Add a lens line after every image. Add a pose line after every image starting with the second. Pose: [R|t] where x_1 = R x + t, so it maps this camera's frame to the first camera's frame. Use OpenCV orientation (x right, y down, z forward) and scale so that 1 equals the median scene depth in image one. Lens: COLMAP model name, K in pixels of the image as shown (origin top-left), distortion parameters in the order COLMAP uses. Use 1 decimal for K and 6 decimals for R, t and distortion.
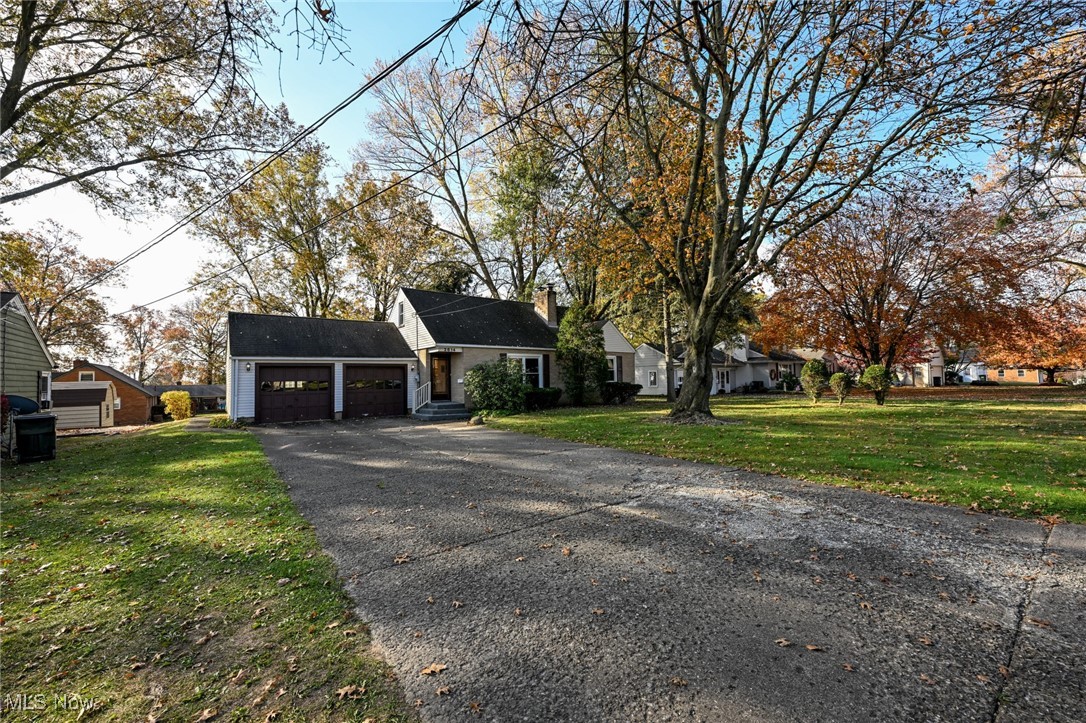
lens RADIAL K [[435.4, 0, 543.1], [0, 435.4, 365.8], [0, 0, 1]] dist [0.002430, -0.000485]
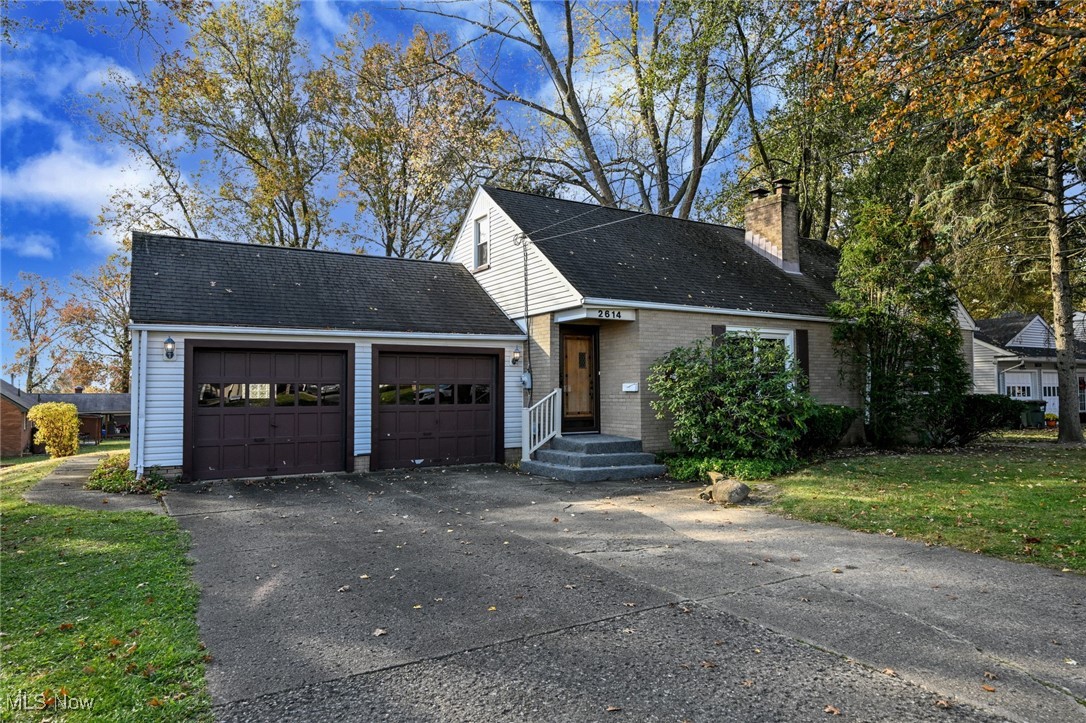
lens RADIAL K [[709.4, 0, 545.3], [0, 709.4, 363.7], [0, 0, 1]] dist [-0.002472, 0.001887]
pose [[0.992509, 0.005491, -0.122052, -0.168057], [-0.006244, 0.999964, -0.005789, 0.014371], [0.122016, 0.006508, 0.992507, 0.263794]]
